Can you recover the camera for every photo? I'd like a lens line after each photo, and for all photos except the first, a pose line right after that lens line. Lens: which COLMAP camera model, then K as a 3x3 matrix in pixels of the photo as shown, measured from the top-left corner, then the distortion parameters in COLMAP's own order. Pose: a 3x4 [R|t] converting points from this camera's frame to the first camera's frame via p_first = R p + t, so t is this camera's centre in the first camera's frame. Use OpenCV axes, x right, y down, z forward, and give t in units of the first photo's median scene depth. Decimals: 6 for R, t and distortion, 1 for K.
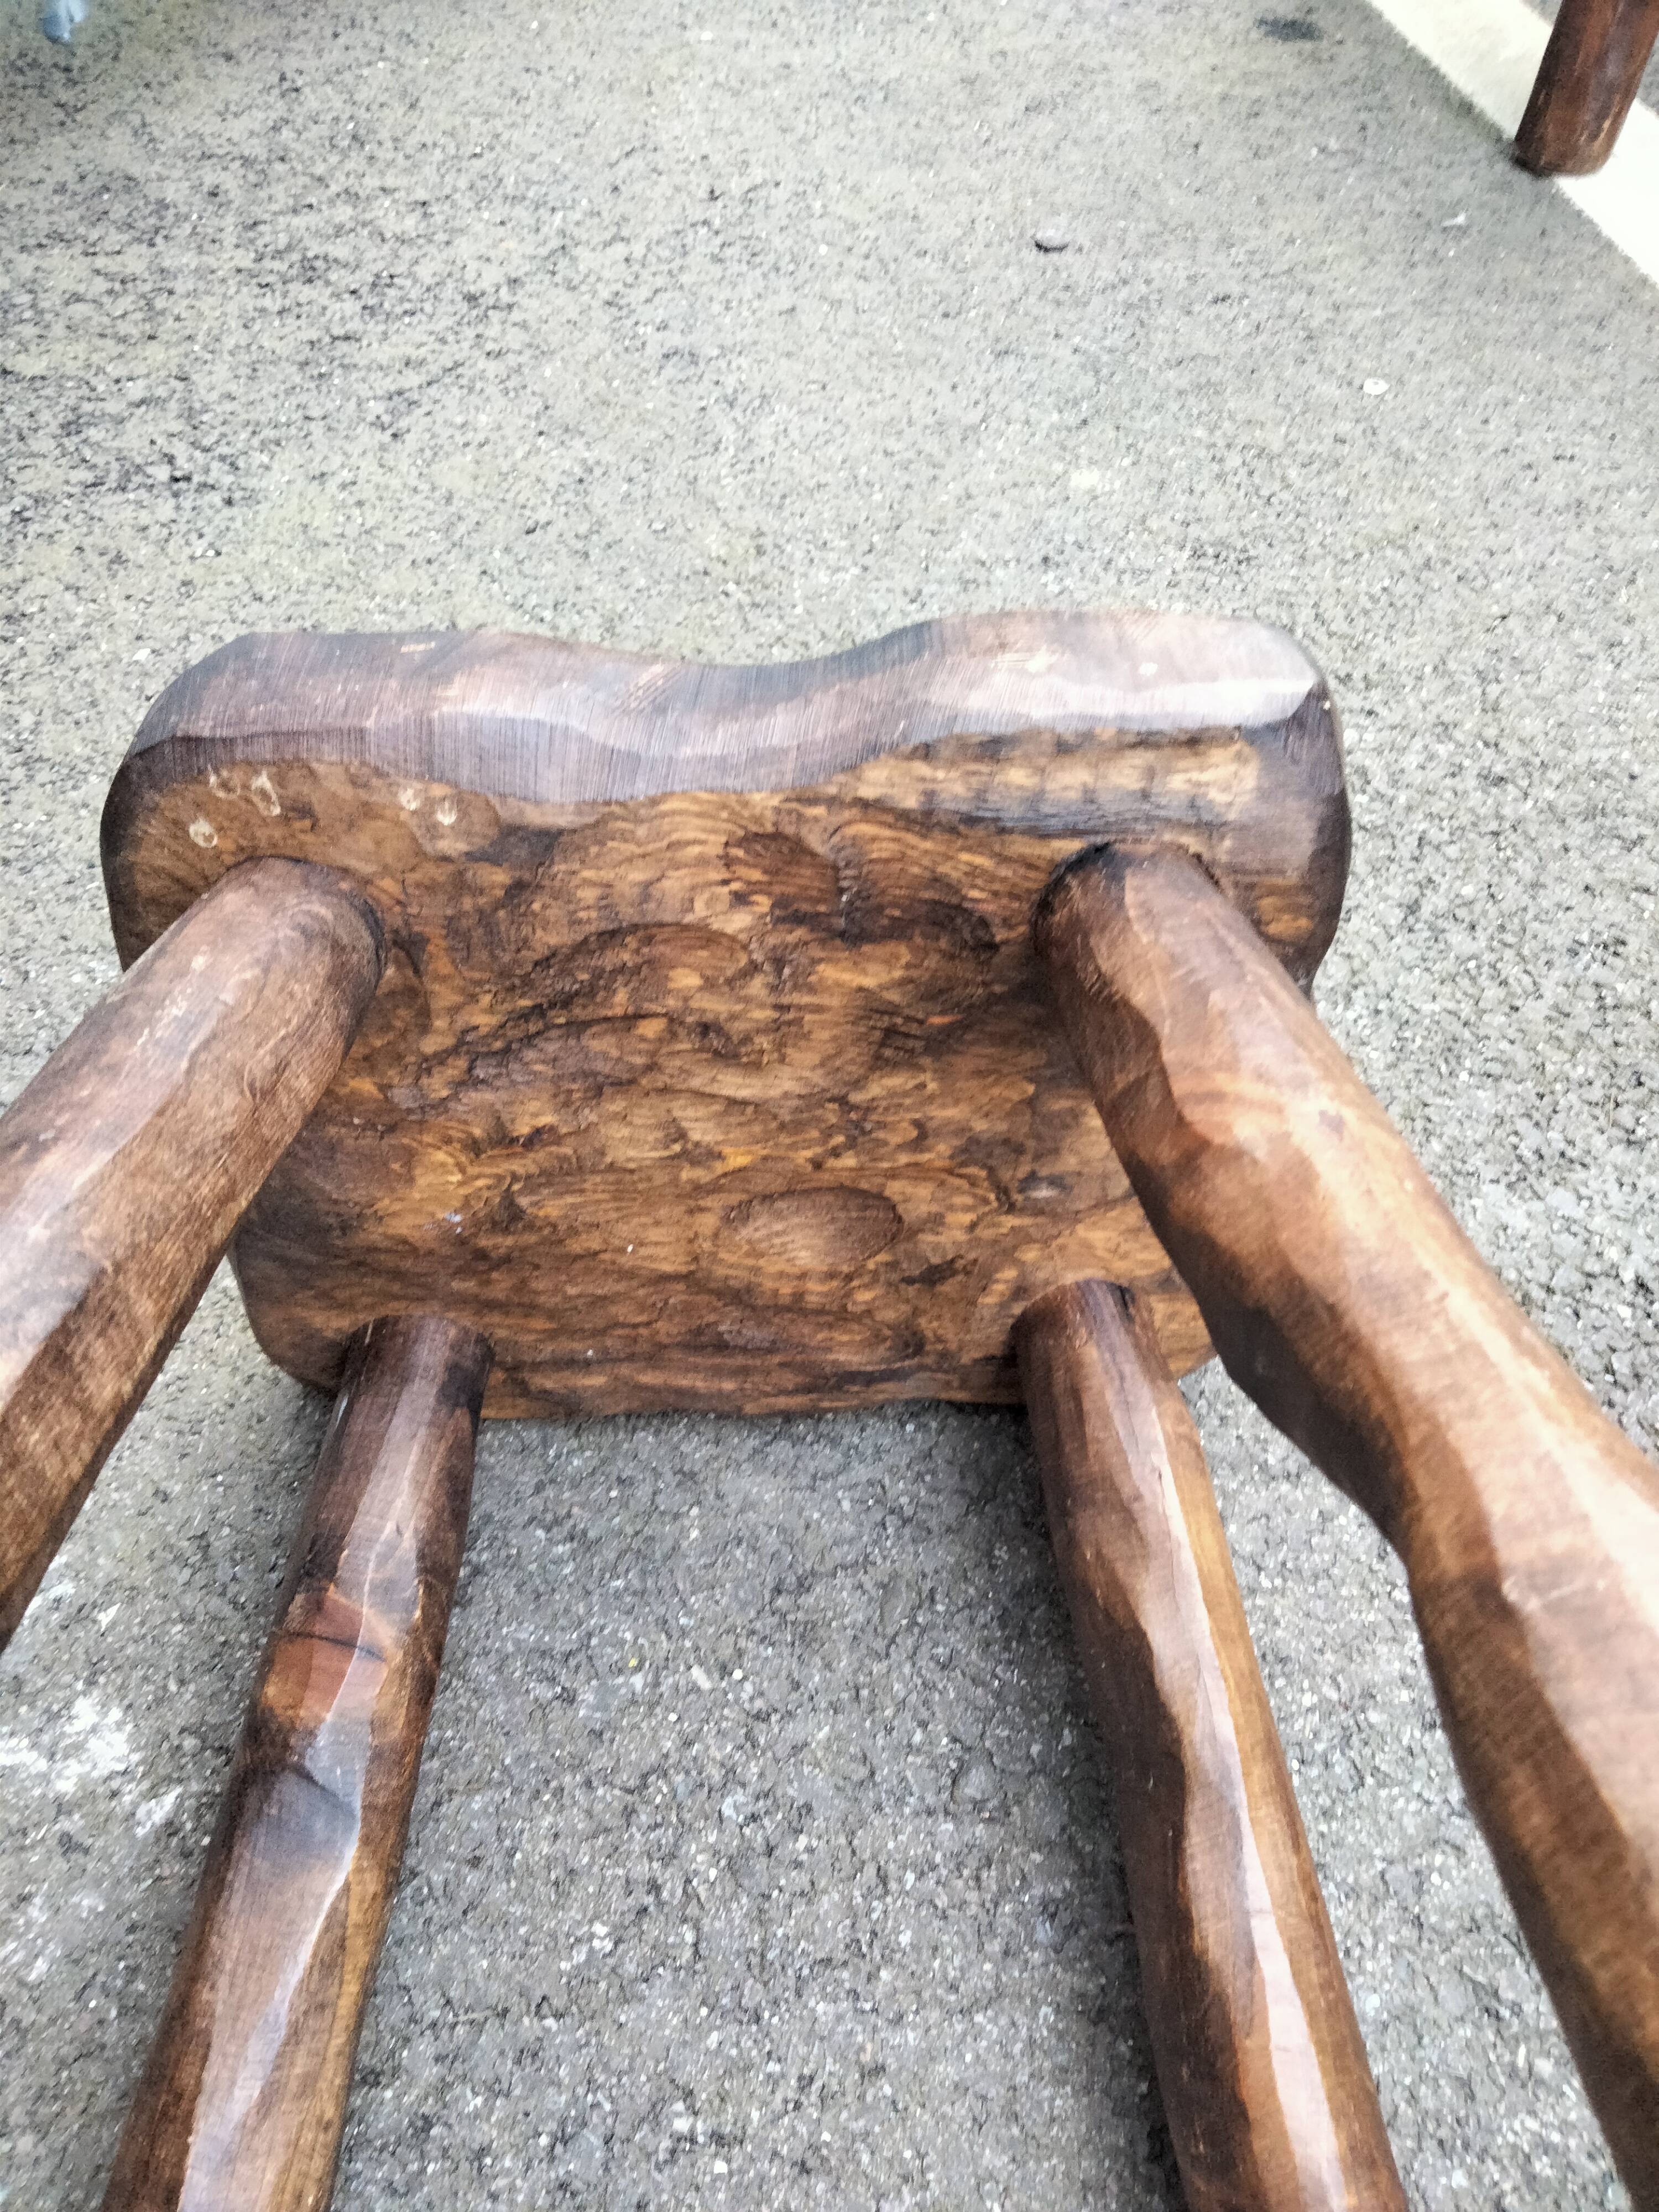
lens RADIAL K [[1648.8, 0, 829.8], [0, 1648.8, 1122.6], [0, 0, 1]] dist [0.041177, -0.037918]
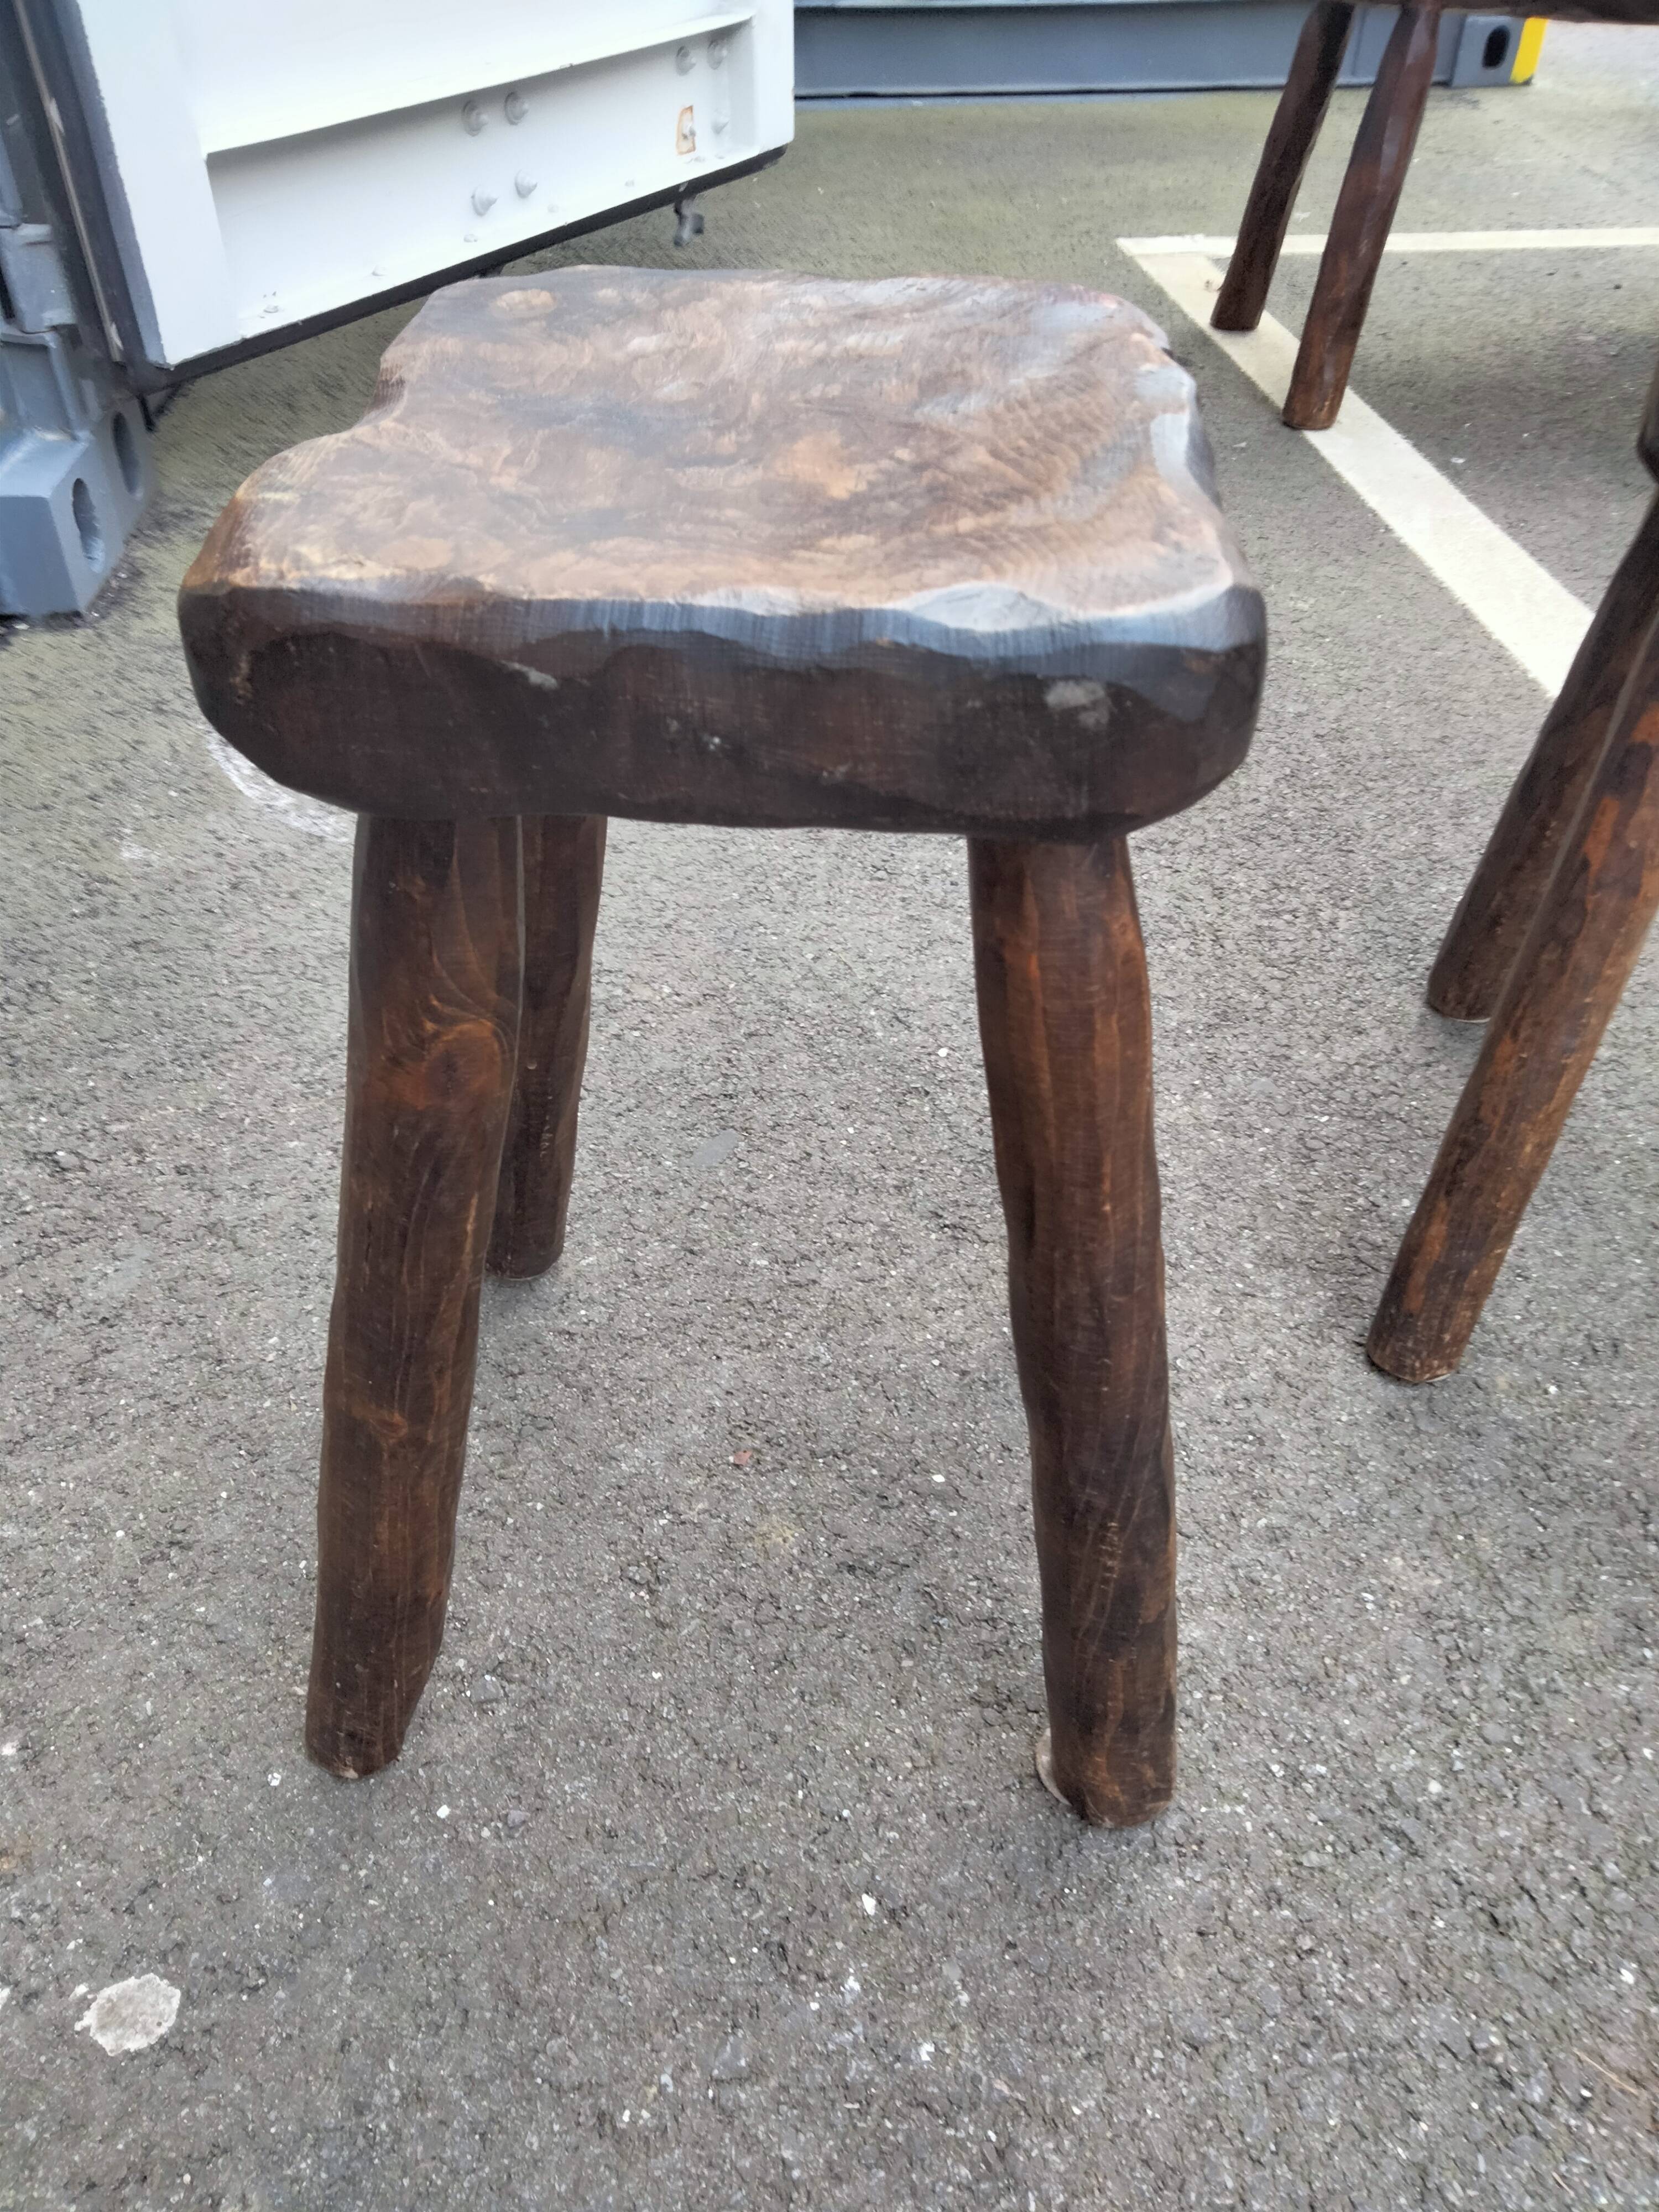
lens RADIAL K [[1651.8, 0, 823.2], [0, 1651.8, 1108.8], [0, 0, 1]] dist [0.042738, -0.033785]
pose [[0.996564, 0.065252, -0.051005, 0.069293], [-0.074186, 0.977091, -0.199471, 0.586048], [0.036821, 0.202570, 0.978575, -0.671090]]
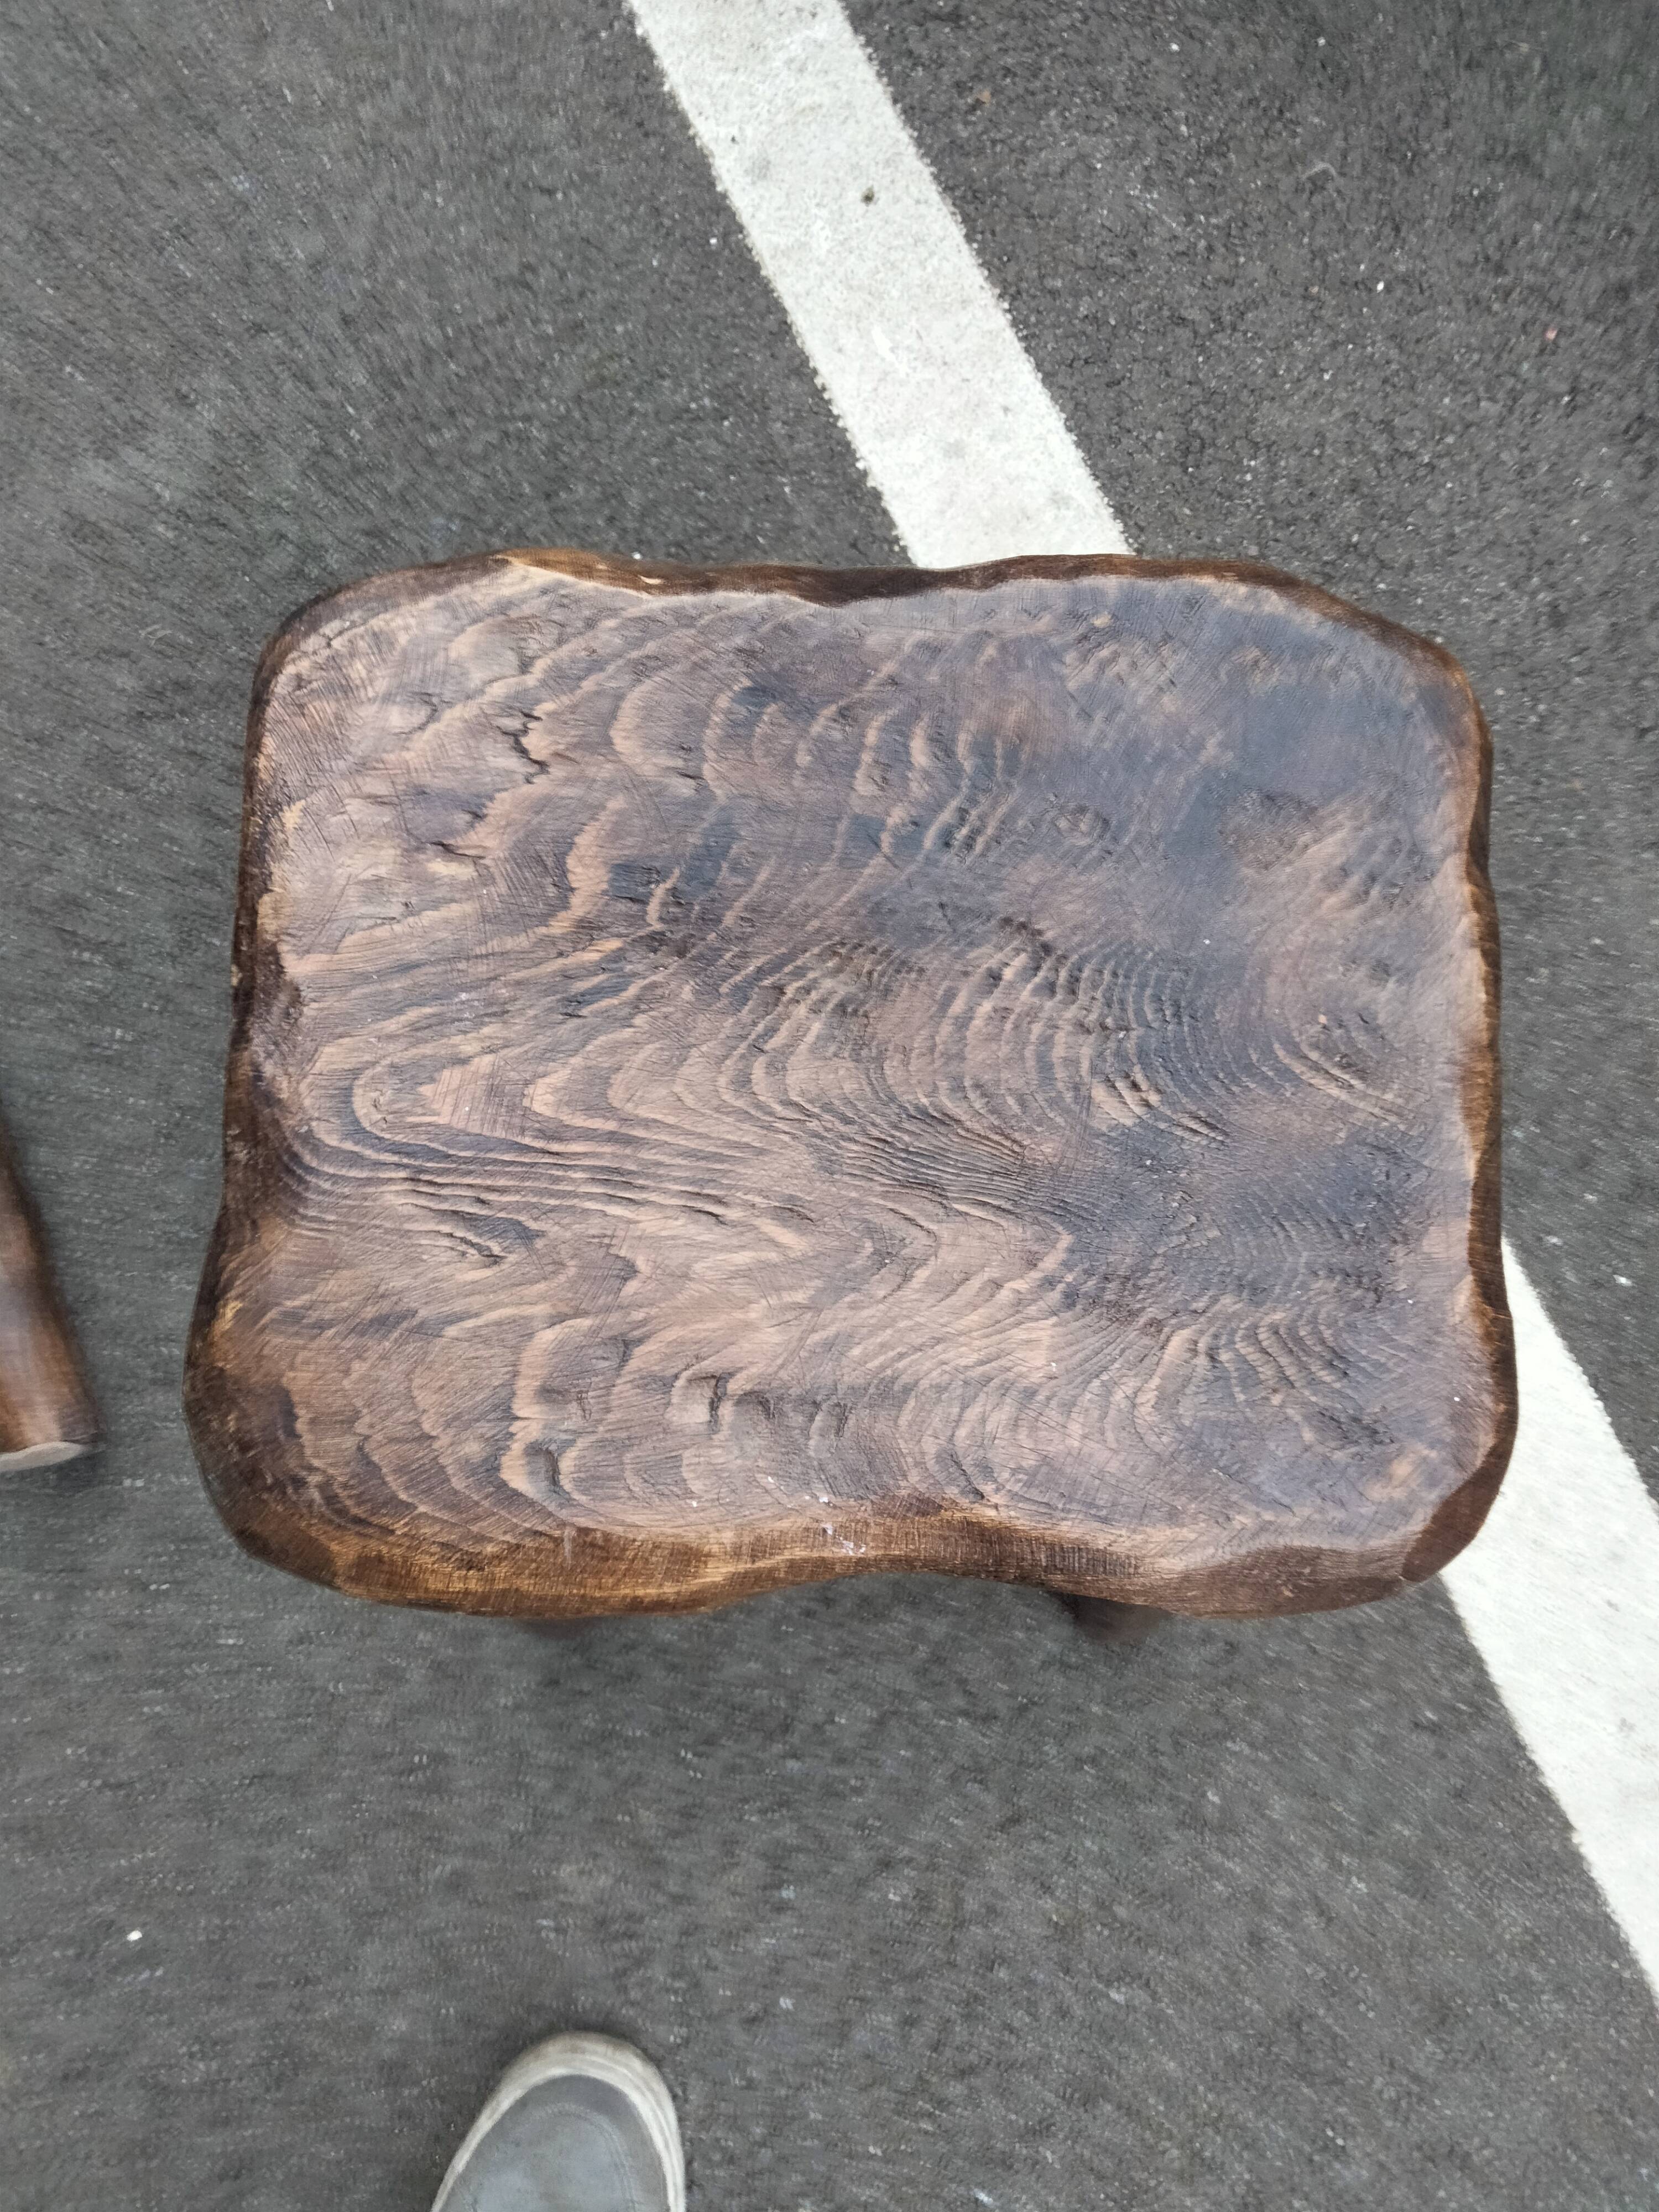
lens RADIAL K [[1655.2, 0, 807.7], [0, 1655.2, 1180.9], [0, 0, 1]] dist [-0.011166, 0.024368]
pose [[0.961666, -0.266995, 0.062551, 0.443344], [0.200738, 0.840804, 0.502745, -0.021528], [-0.186823, -0.470916, 0.862169, -0.436240]]
